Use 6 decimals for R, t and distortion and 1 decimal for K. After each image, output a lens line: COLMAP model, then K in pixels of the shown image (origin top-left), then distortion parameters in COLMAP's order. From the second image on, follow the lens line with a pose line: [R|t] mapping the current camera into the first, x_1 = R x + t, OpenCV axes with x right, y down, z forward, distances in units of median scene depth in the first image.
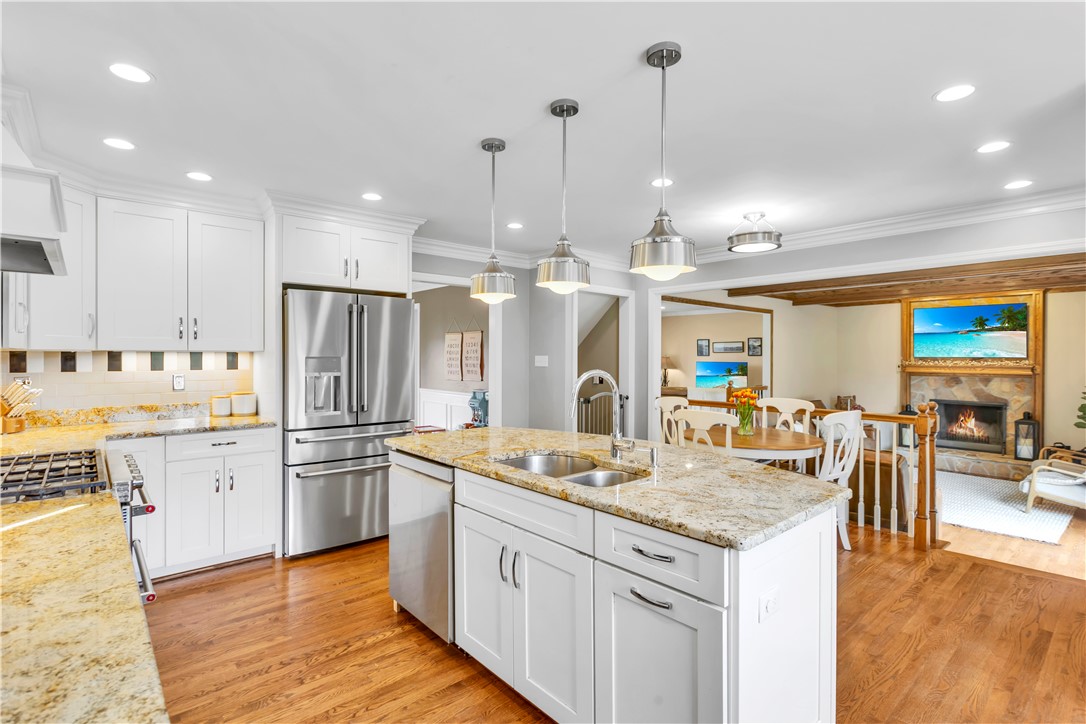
lens RADIAL K [[530.5, 0, 553.5], [0, 530.5, 358.2], [0, 0, 1]] dist [-0.006653, 0.002974]
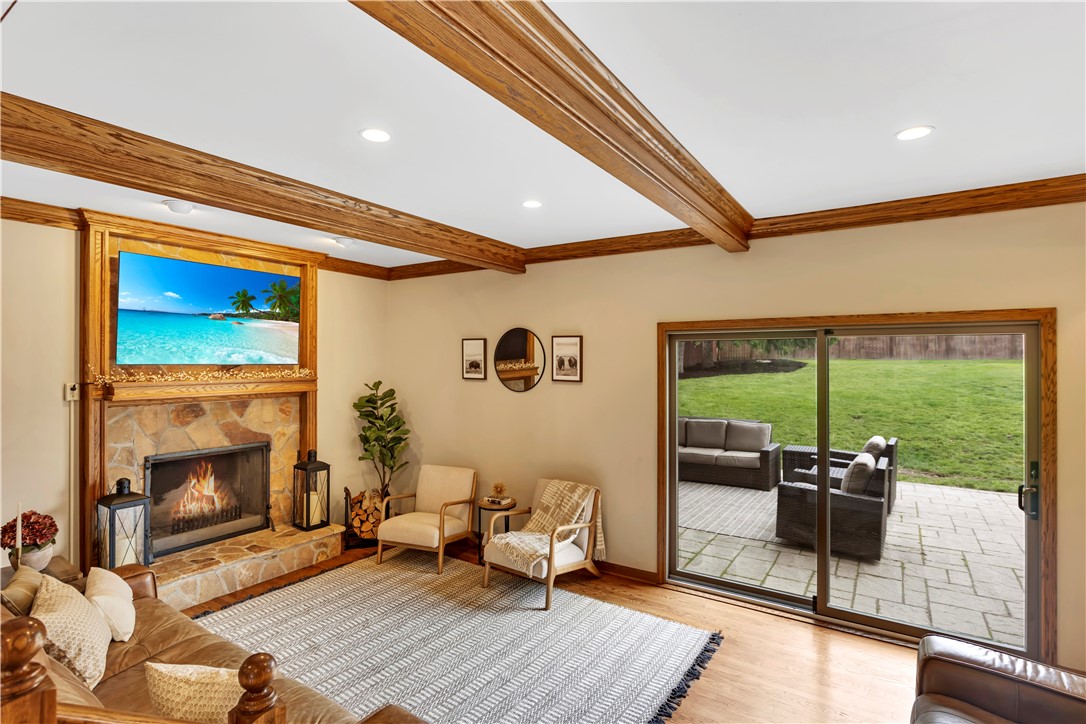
lens RADIAL K [[530.5, 0, 542.2], [0, 530.5, 360.7], [0, 0, 1]] dist [-0.006653, 0.002974]
pose [[-0.247733, -0.001021, 0.968828, 0.325786], [0.000549, 0.999999, 0.001194, -0.009895], [-0.968828, 0.000828, -0.247732, 1.379056]]
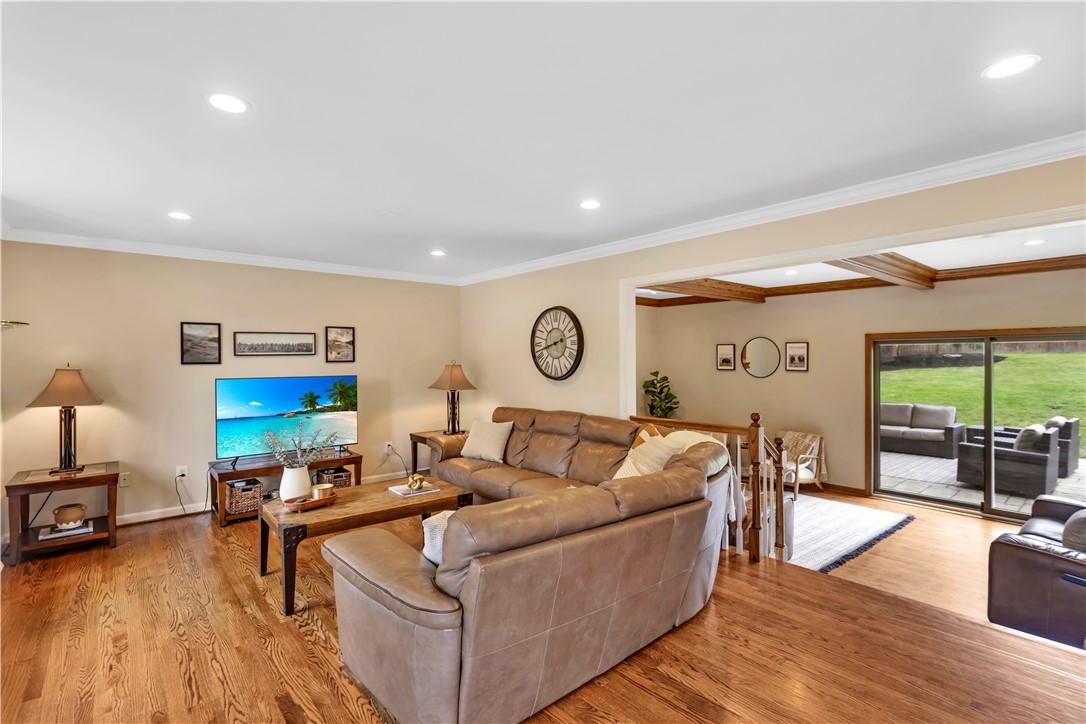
lens RADIAL K [[503.2, 0, 537.8], [0, 503.2, 363.8], [0, 0, 1]] dist [0.009113, 0.001465]
pose [[0.042654, -0.014527, 0.998984, -0.225916], [0.008453, 0.999864, 0.014179, -0.018125], [-0.999054, 0.007840, 0.042771, 1.772025]]
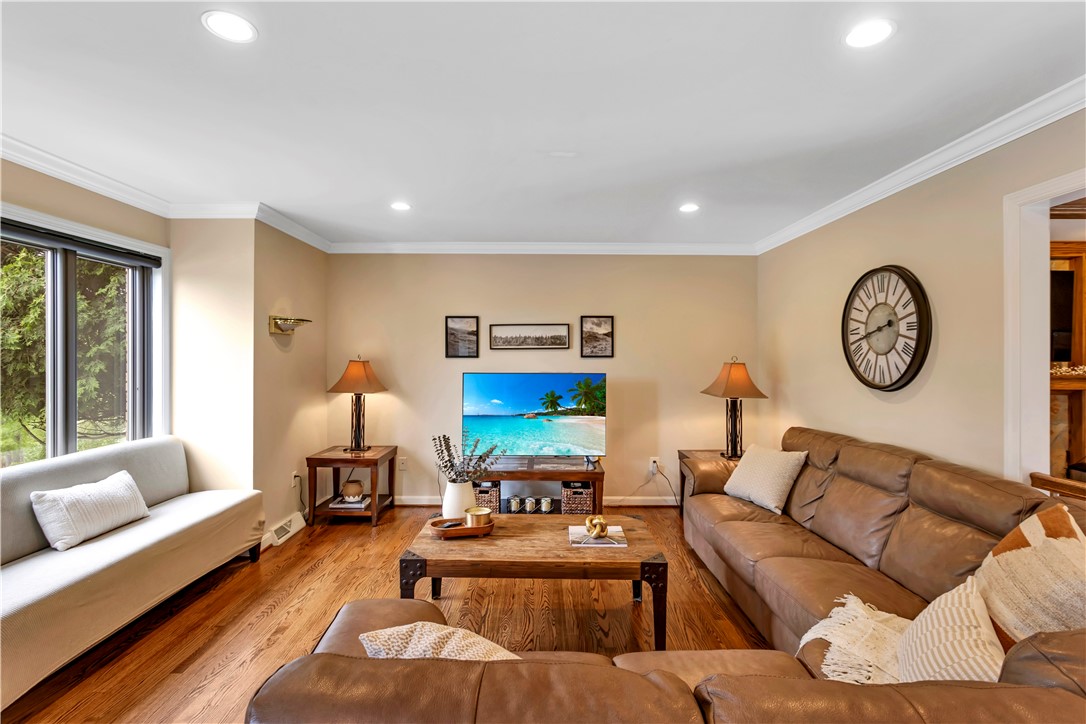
lens RADIAL K [[530.5, 0, 554.0], [0, 530.5, 357.9], [0, 0, 1]] dist [-0.006653, 0.002974]
pose [[0.658364, -0.003425, 0.752692, 0.055771], [0.001144, 0.999993, 0.003550, -0.012644], [-0.752699, -0.001476, 0.658363, 1.658491]]
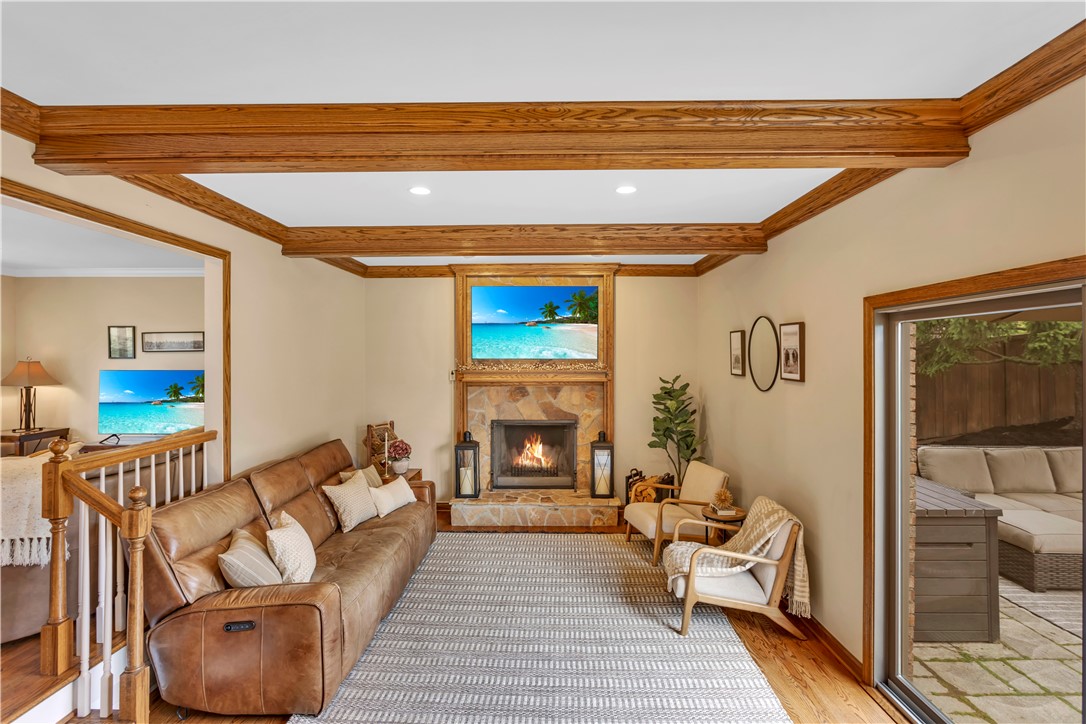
lens RADIAL K [[530.5, 0, 537.0], [0, 530.5, 360.4], [0, 0, 1]] dist [-0.006653, 0.002974]
pose [[0.683474, -0.008942, 0.729920, 0.441052], [0.006138, 0.999960, 0.006502, -0.007246], [-0.729949, 0.000036, 0.683502, 0.857692]]
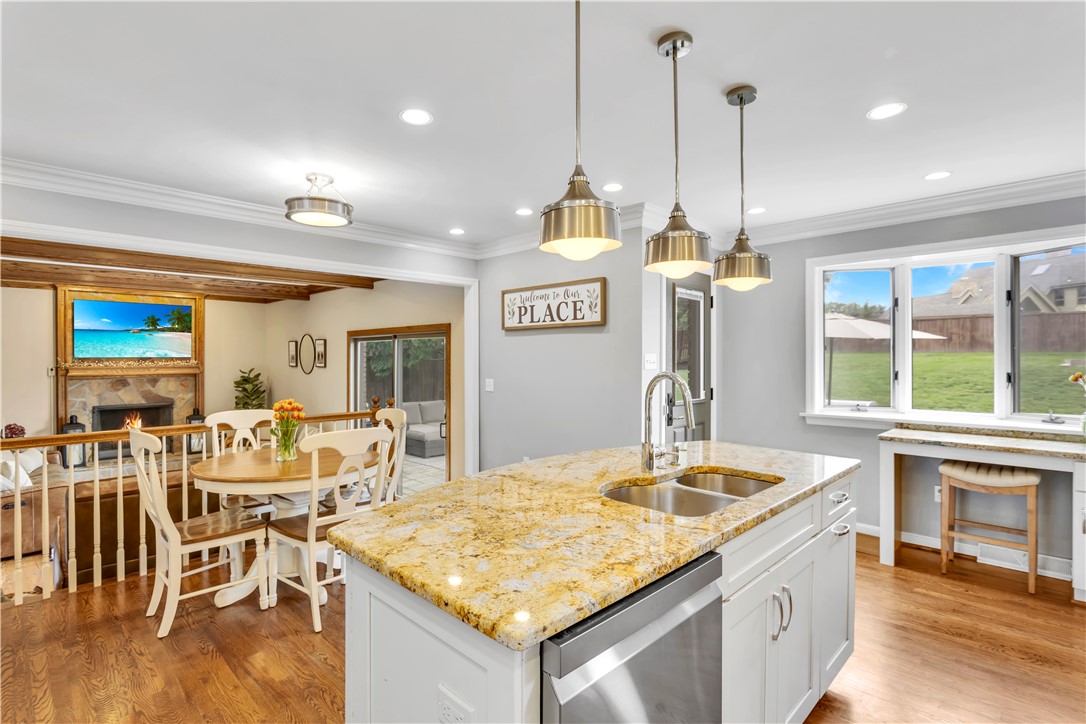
lens RADIAL K [[530.5, 0, 532.7], [0, 530.5, 357.5], [0, 0, 1]] dist [-0.006653, 0.002974]
pose [[-0.044964, -0.003123, 0.998984, -0.327369], [0.006049, 0.999976, 0.003399, -0.001324], [-0.998970, 0.006195, -0.044944, 0.563519]]
